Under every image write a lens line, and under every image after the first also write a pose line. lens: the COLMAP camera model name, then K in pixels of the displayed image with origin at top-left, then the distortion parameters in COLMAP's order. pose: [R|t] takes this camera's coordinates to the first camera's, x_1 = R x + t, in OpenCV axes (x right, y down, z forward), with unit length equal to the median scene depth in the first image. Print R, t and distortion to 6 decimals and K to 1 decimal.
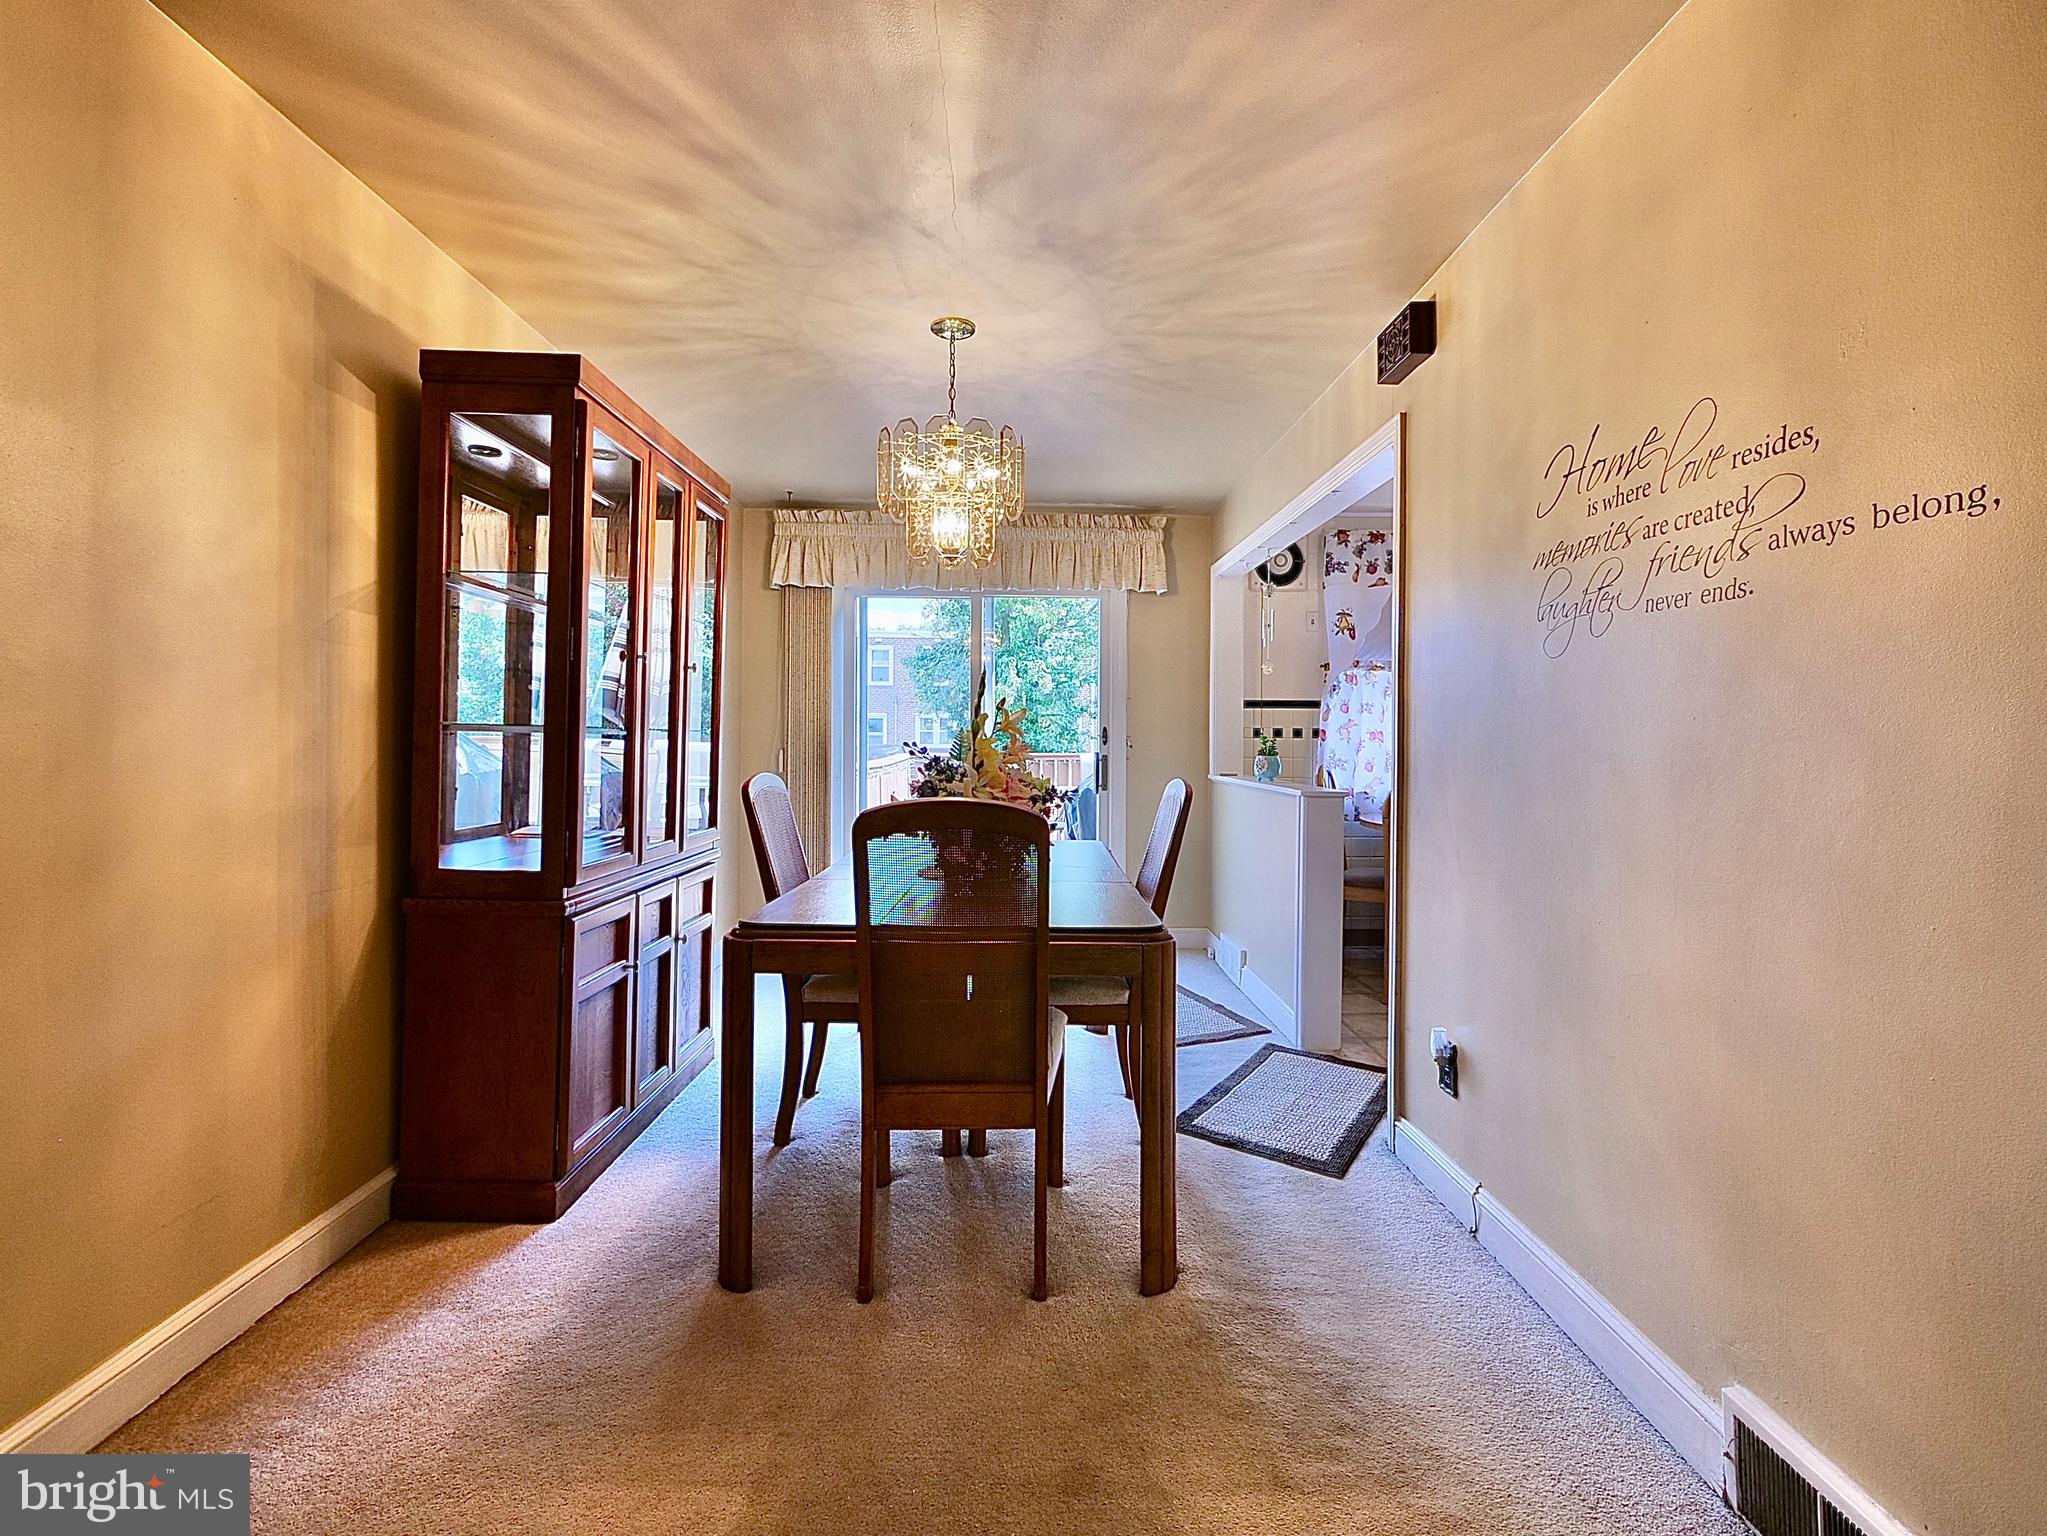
lens RADIAL K [[928.3, 0, 1021.7], [0, 928.3, 751.5], [0, 0, 1]] dist [-0.003656, 0.000166]
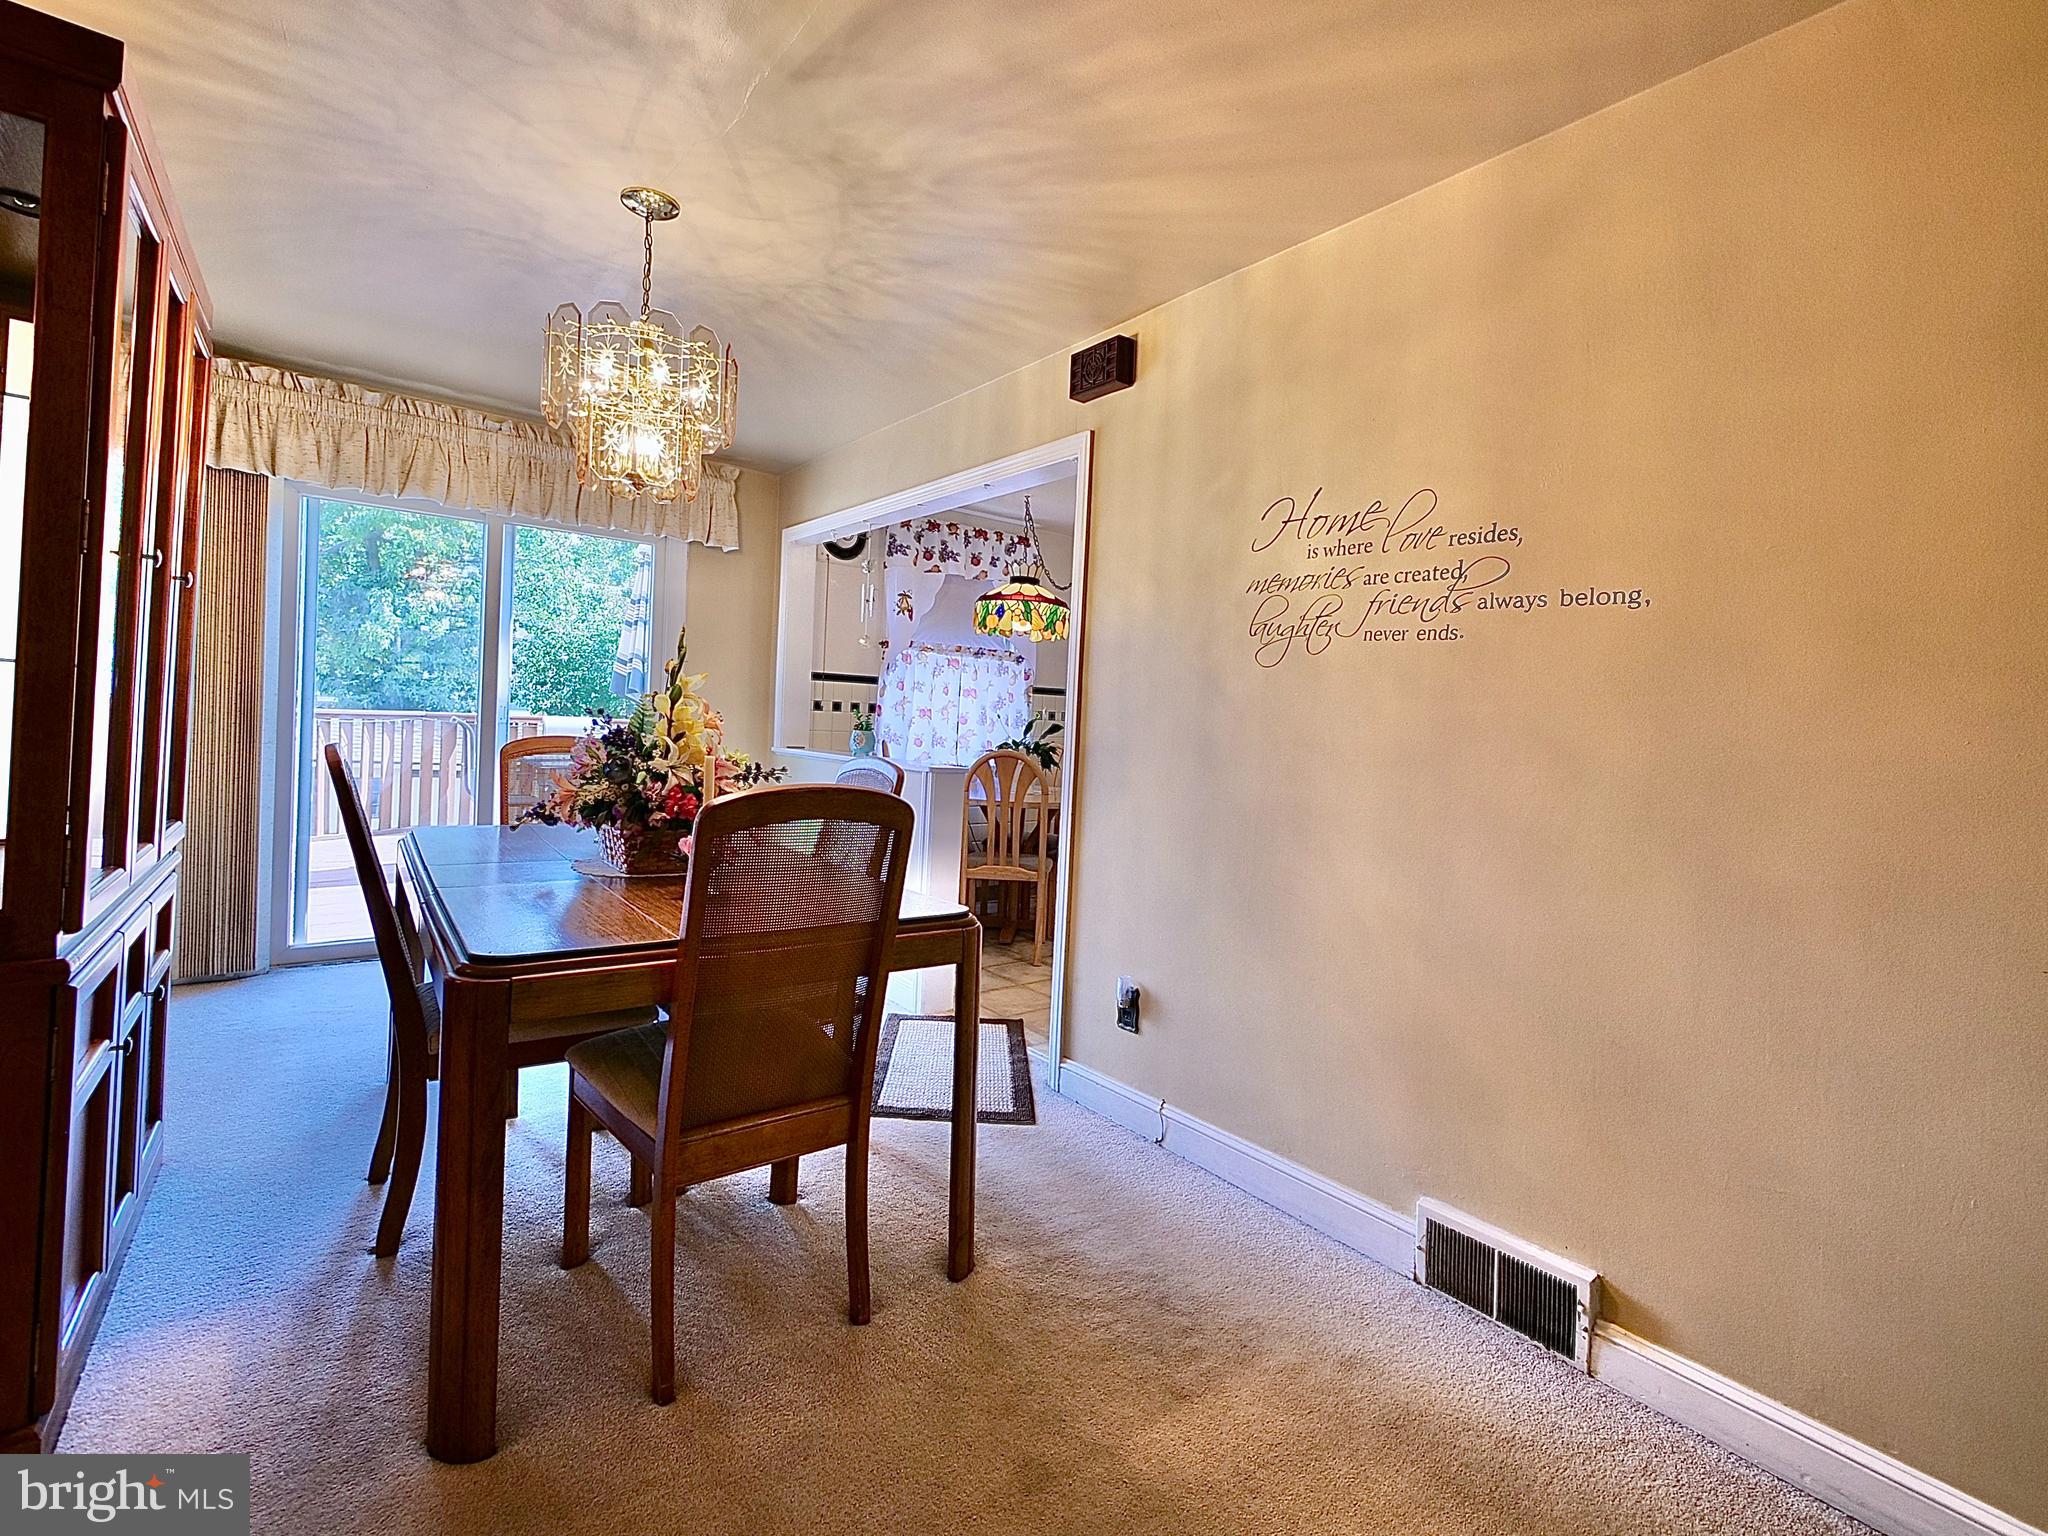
lens RADIAL K [[928.8, 0, 1036.8], [0, 928.8, 750.7], [0, 0, 1]] dist [-0.003656, 0.000166]
pose [[0.801540, 0.012955, 0.597801, -0.375296], [-0.033422, 0.999173, 0.023160, -0.006541], [-0.597007, -0.038543, 0.801310, 0.164060]]
